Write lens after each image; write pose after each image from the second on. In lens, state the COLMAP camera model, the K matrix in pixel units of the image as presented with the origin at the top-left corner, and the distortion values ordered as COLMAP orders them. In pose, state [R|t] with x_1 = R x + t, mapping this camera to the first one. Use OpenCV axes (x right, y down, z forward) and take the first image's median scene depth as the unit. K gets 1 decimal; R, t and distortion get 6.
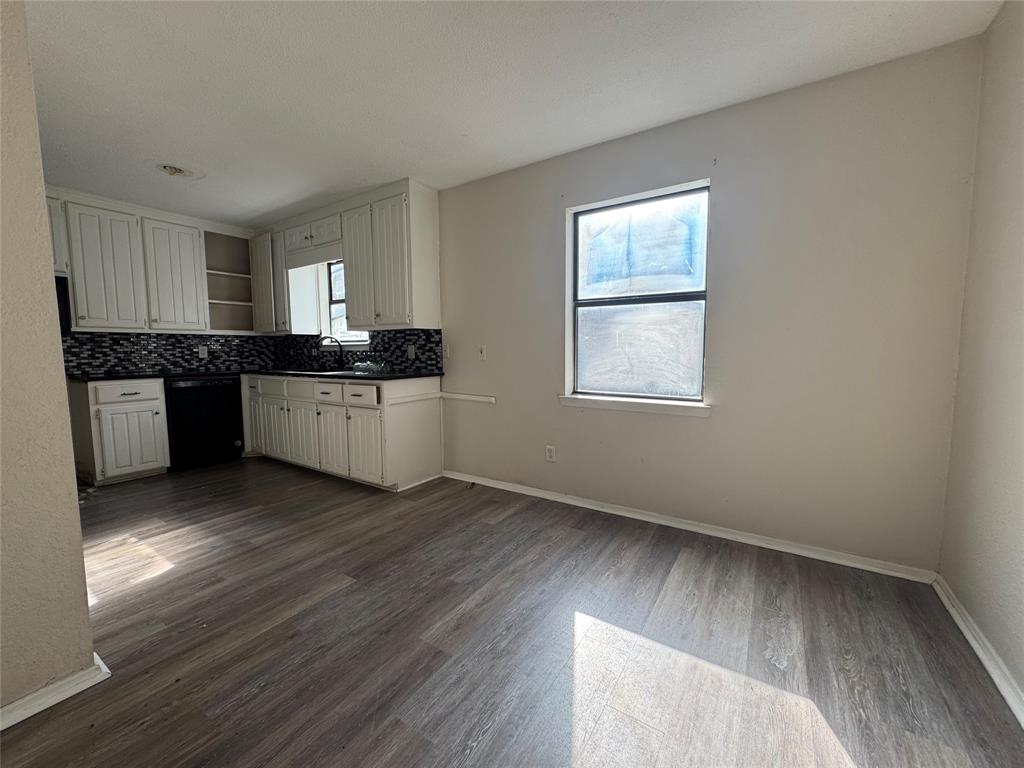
lens RADIAL K [[408.6, 0, 512.0], [0, 408.6, 386.7], [0, 0, 1]] dist [-0.004073, 0.000553]
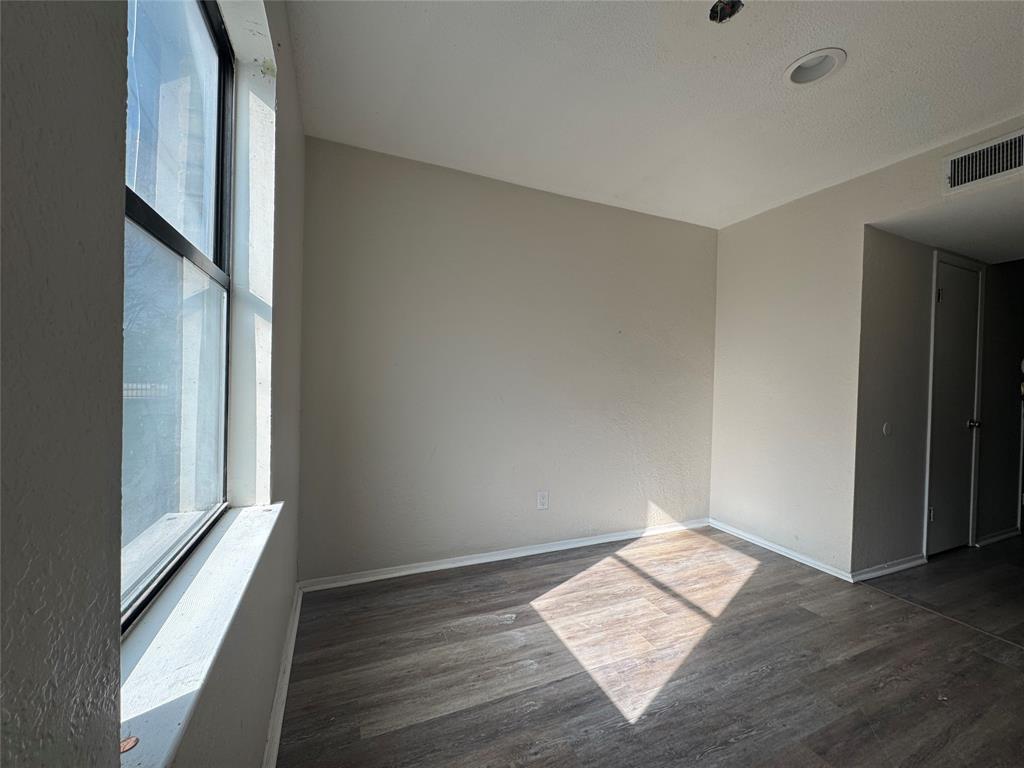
lens RADIAL K [[408.6, 0, 514.0], [0, 408.6, 380.6], [0, 0, 1]] dist [-0.004073, 0.000553]
pose [[-0.831928, -0.019410, 0.554543, -0.059368], [0.032333, 0.995994, 0.083369, -0.133506], [-0.553940, 0.087287, -0.827968, 1.167540]]
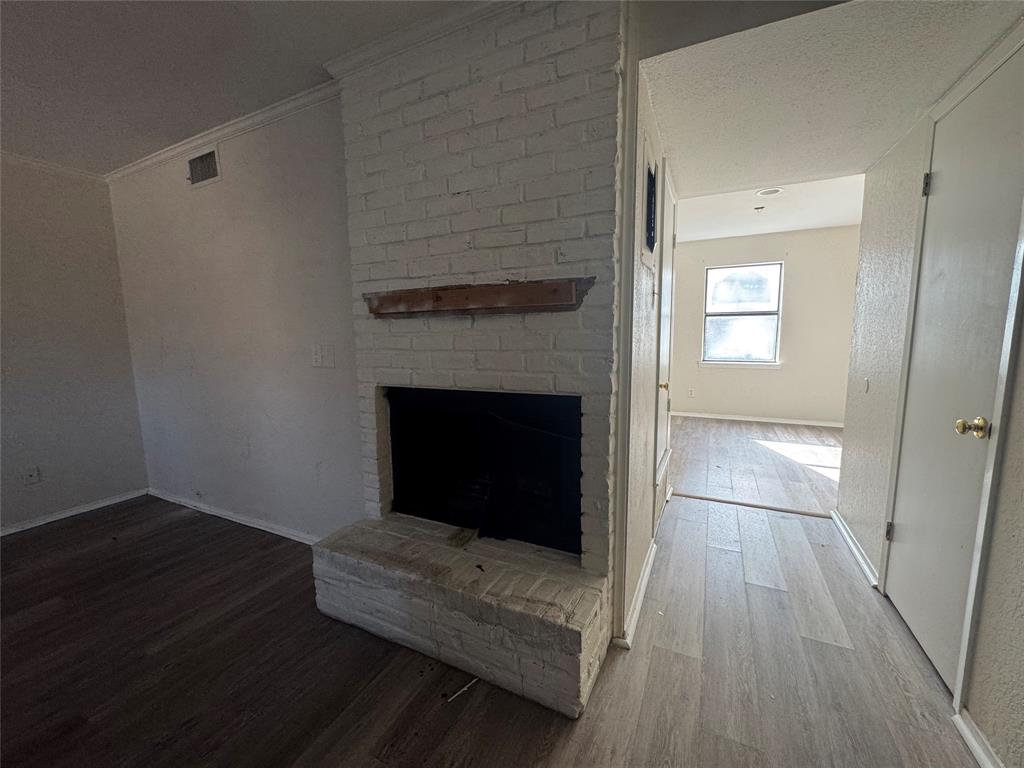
lens RADIAL K [[409.0, 0, 513.9], [0, 409.0, 384.9], [0, 0, 1]] dist [0.001304, 0.000166]
pose [[0.993157, -0.023555, 0.114387, -1.127653], [0.019582, 0.999169, 0.035733, 0.049108], [-0.115134, -0.033249, 0.992793, -0.968244]]
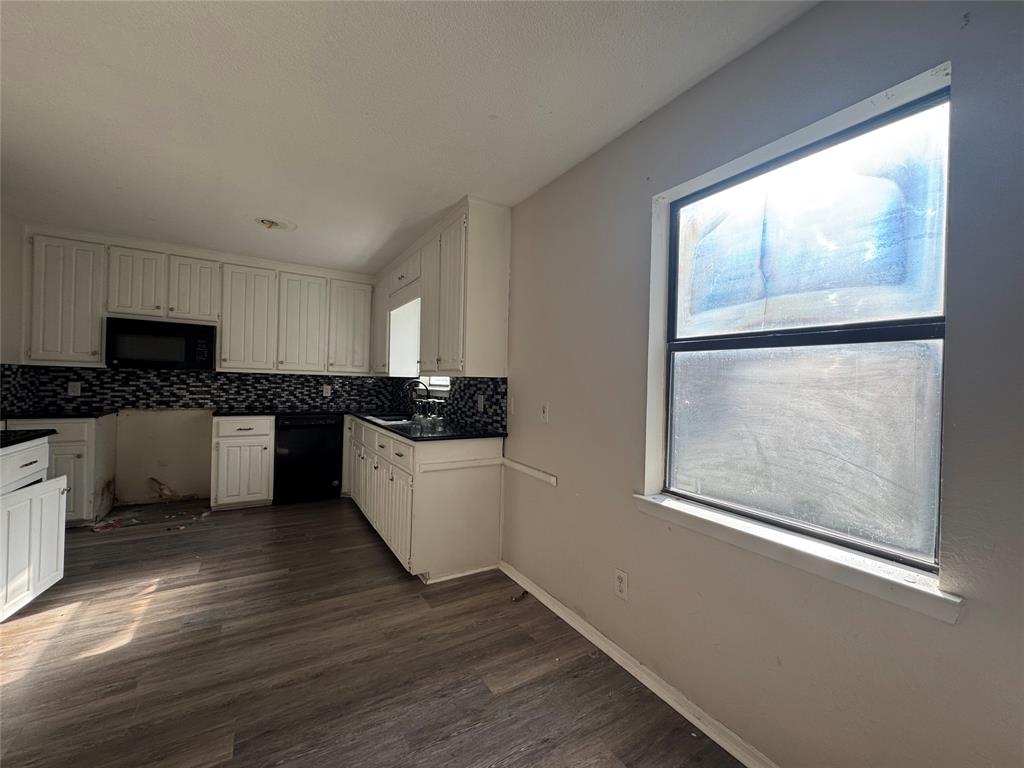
lens RADIAL K [[408.6, 0, 512.5], [0, 408.6, 385.7], [0, 0, 1]] dist [-0.004073, 0.000553]
pose [[0.905835, 0.033721, -0.422287, 0.231631], [-0.071646, 0.994662, -0.074259, -0.092763], [0.417528, 0.097522, 0.903416, 0.404545]]
